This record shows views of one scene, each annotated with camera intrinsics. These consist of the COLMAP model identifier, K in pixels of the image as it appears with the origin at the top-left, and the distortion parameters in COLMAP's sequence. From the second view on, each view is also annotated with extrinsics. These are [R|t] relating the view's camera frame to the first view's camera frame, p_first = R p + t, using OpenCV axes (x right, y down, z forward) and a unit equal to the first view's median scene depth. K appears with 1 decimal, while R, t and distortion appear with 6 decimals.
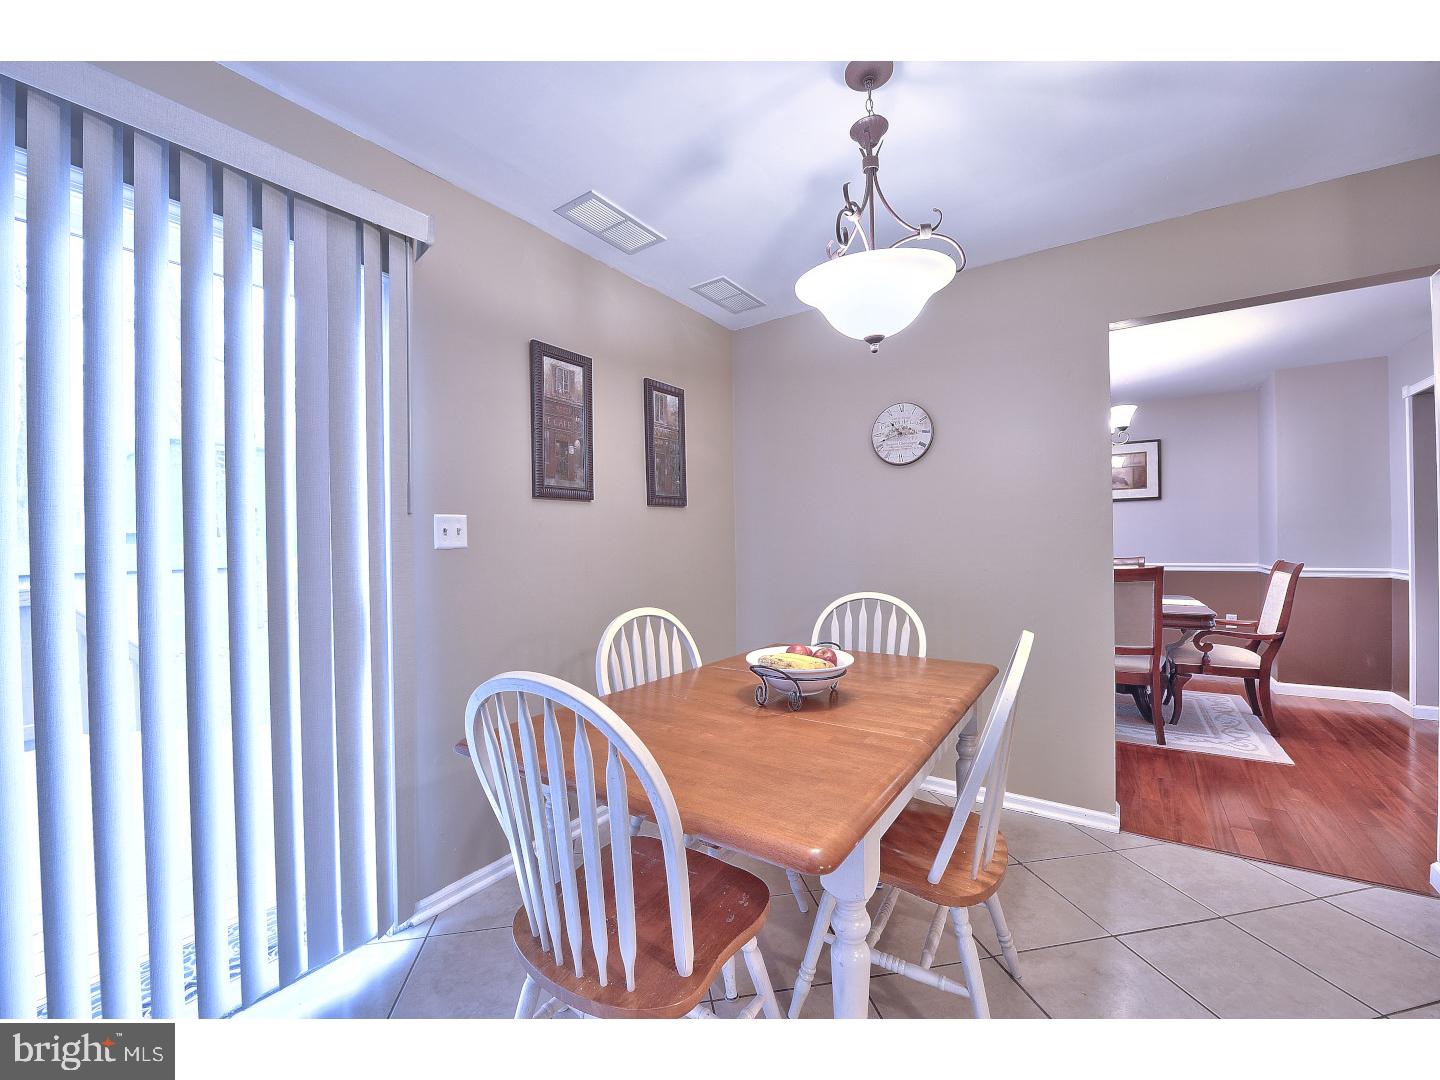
lens RADIAL K [[572.9, 0, 719.5], [0, 572.9, 542.1], [0, 0, 1]] dist [-0.003341, -0.000293]
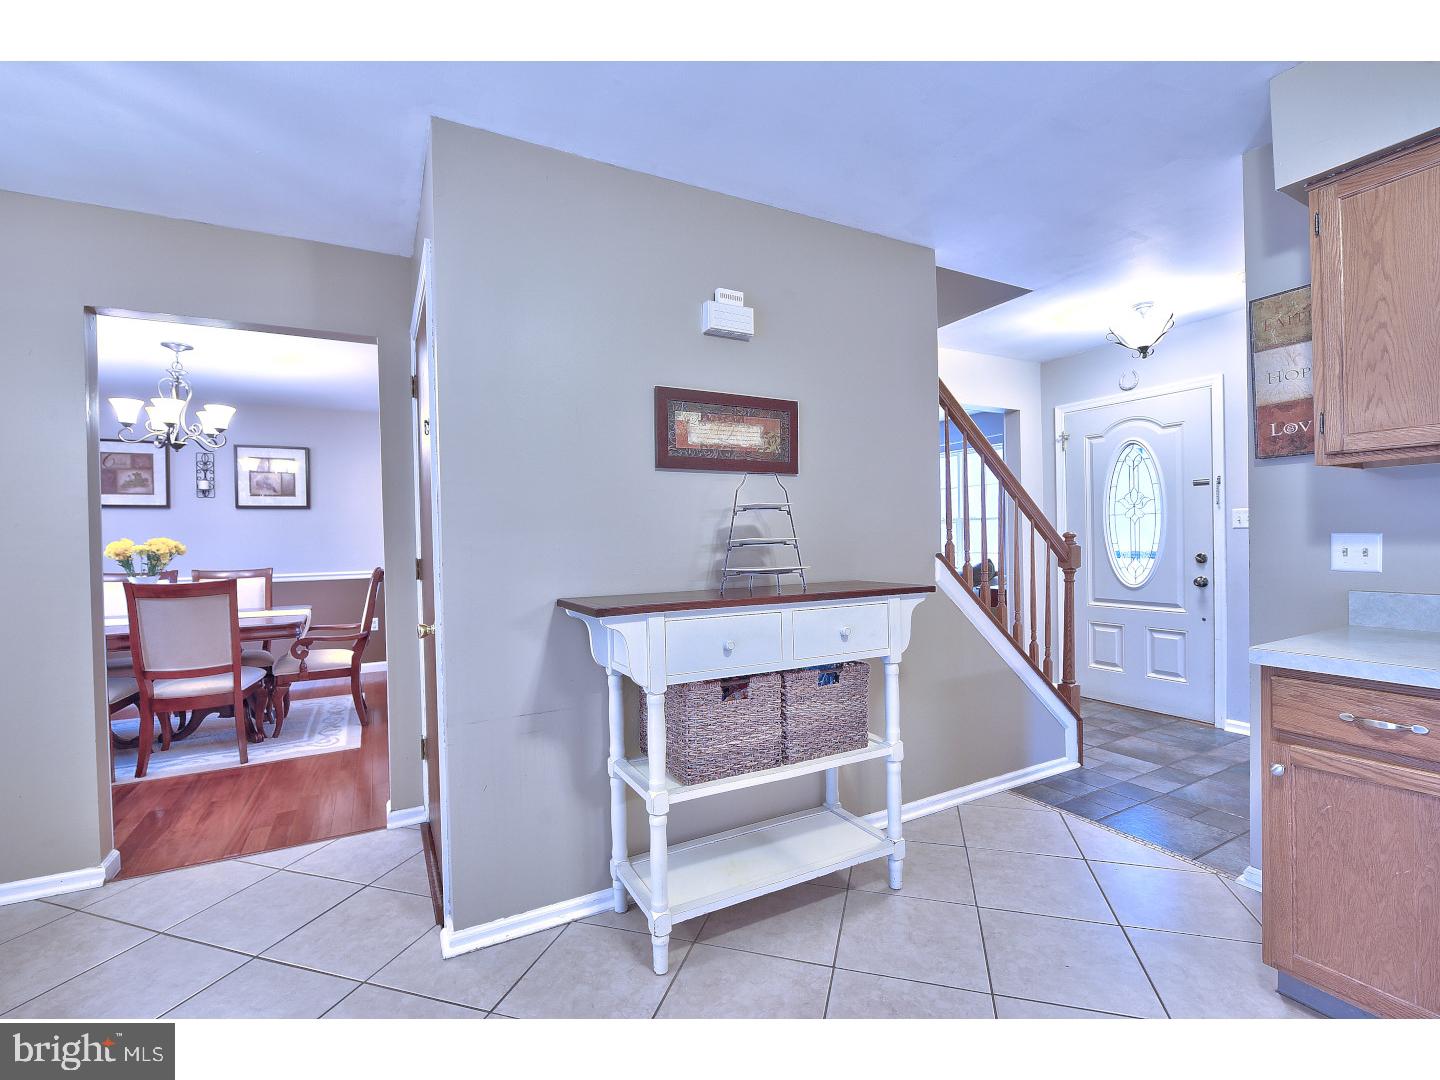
lens RADIAL K [[639.6, 0, 716.9], [0, 639.6, 539.5], [0, 0, 1]] dist [-0.011288, -0.000653]
pose [[0.489339, 0.002542, 0.872090, 0.247811], [0.014982, 0.999824, -0.011320, 0.001816], [-0.871965, 0.018605, 0.489215, -0.239484]]
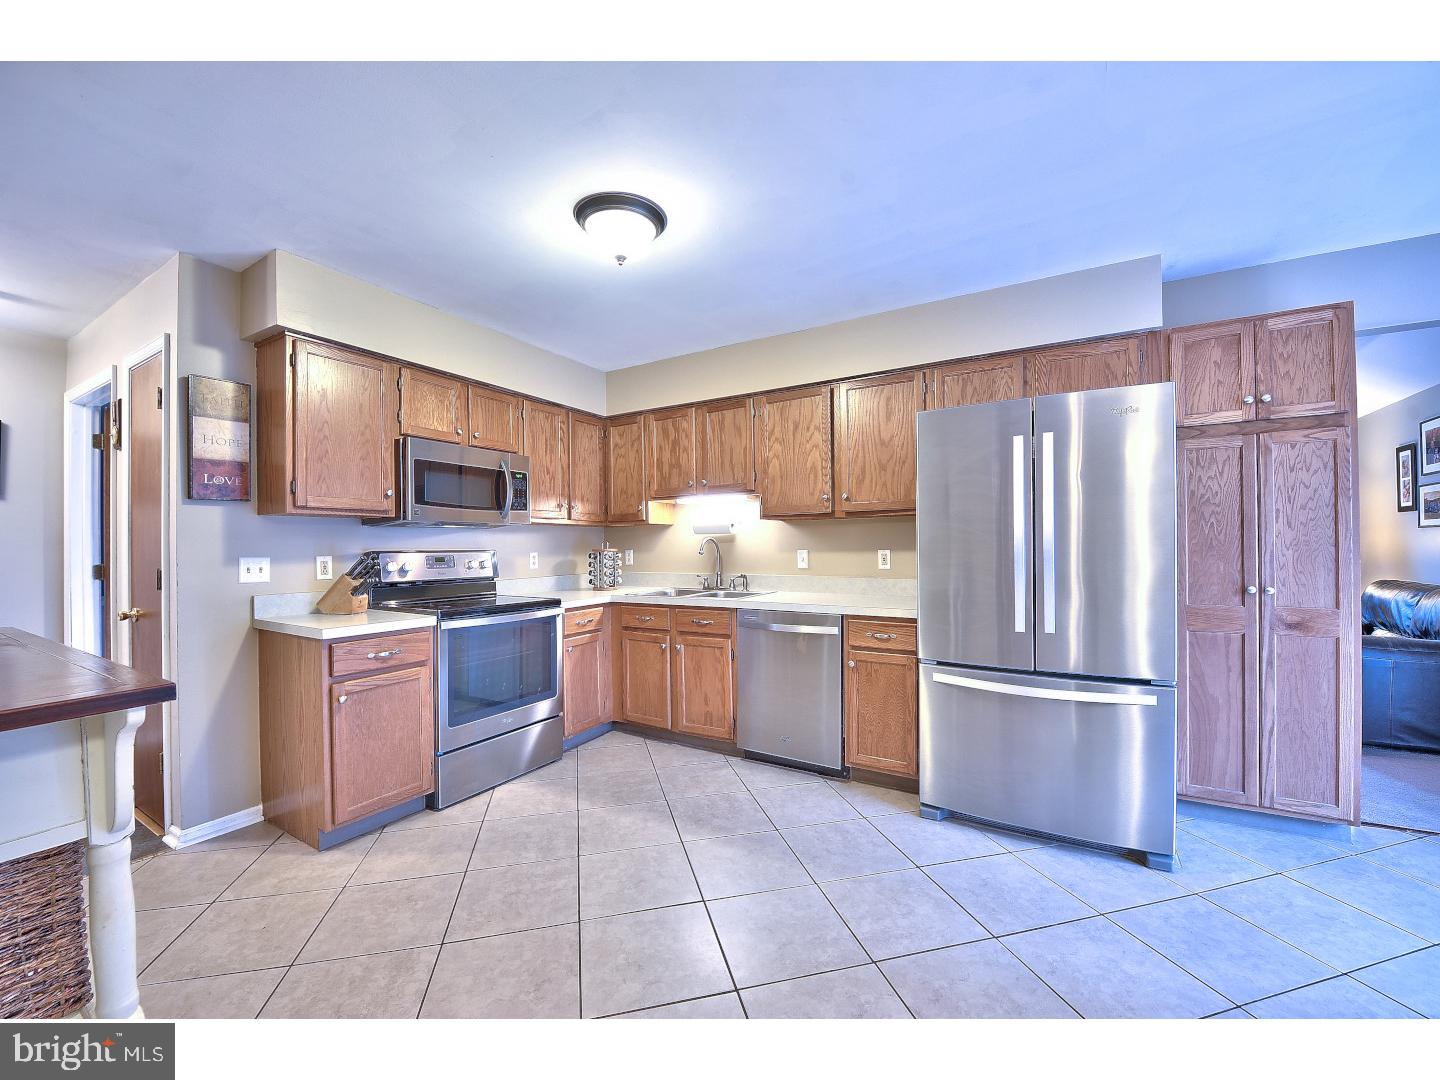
lens RADIAL K [[572.9, 0, 720.1], [0, 572.9, 546.0], [0, 0, 1]] dist [-0.003341, -0.000293]
pose [[-0.999180, 0.024633, -0.032118, 0.439086], [0.024469, 0.999686, 0.005483, -0.006737], [0.032243, 0.004693, -0.999469, 0.396327]]
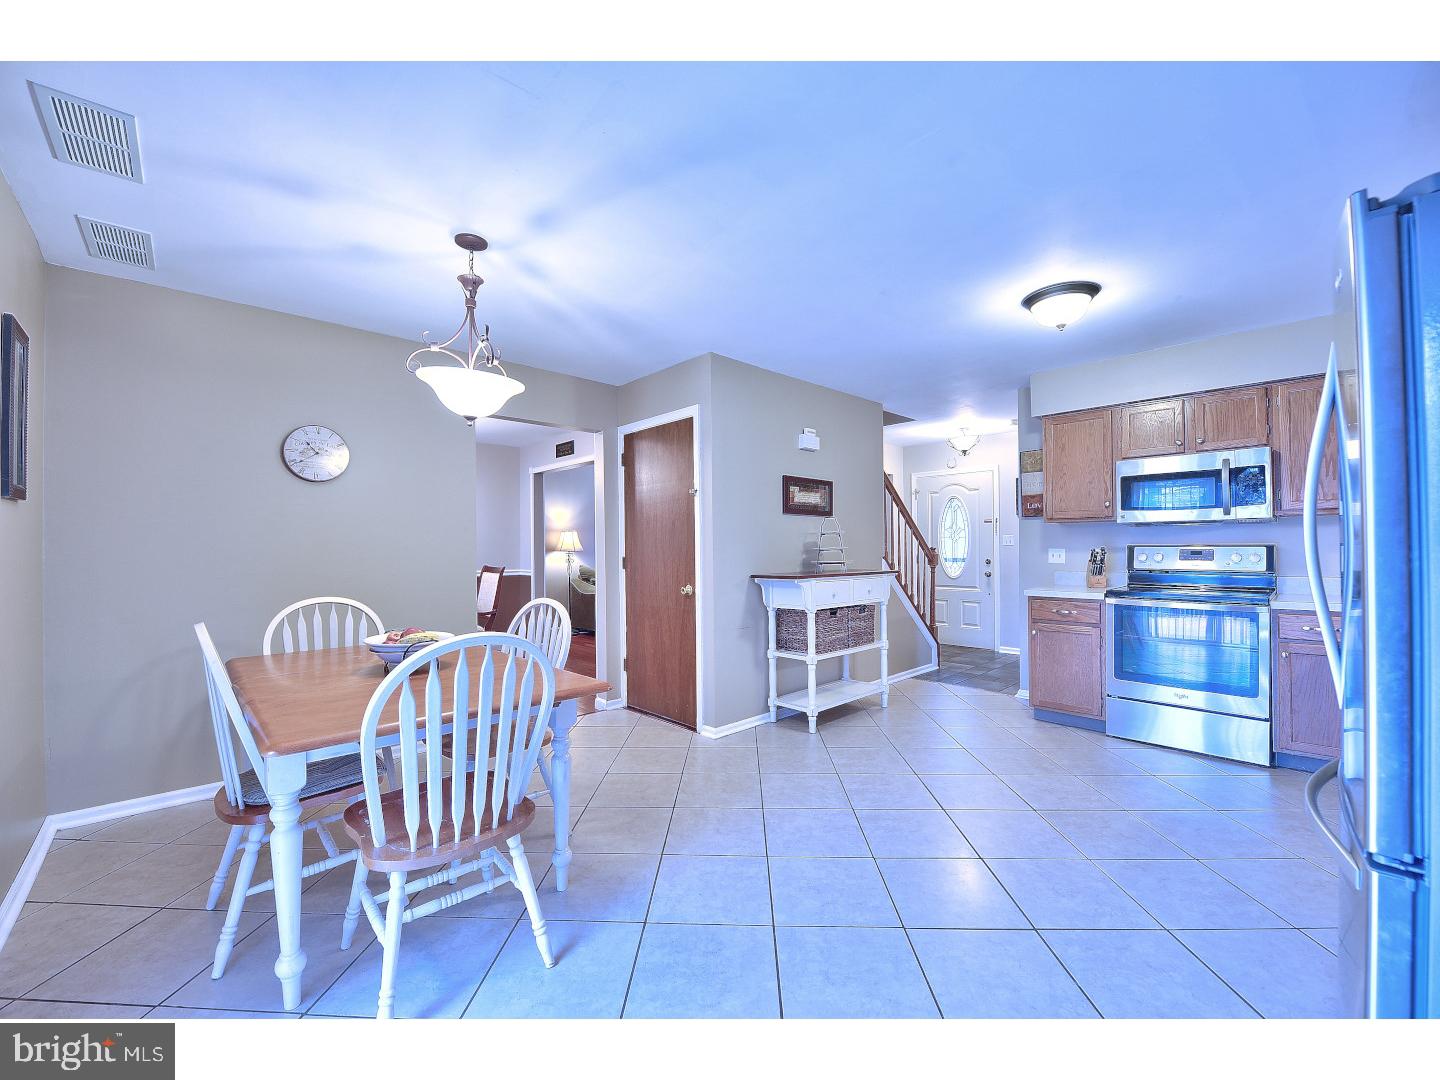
lens RADIAL K [[572.9, 0, 722.9], [0, 572.9, 540.0], [0, 0, 1]] dist [-0.003341, -0.000293]
pose [[0.245830, 0.024575, 0.969001, -0.518730], [0.007183, 0.999605, -0.027174, 0.010577], [-0.969286, 0.013640, 0.245556, -0.019465]]
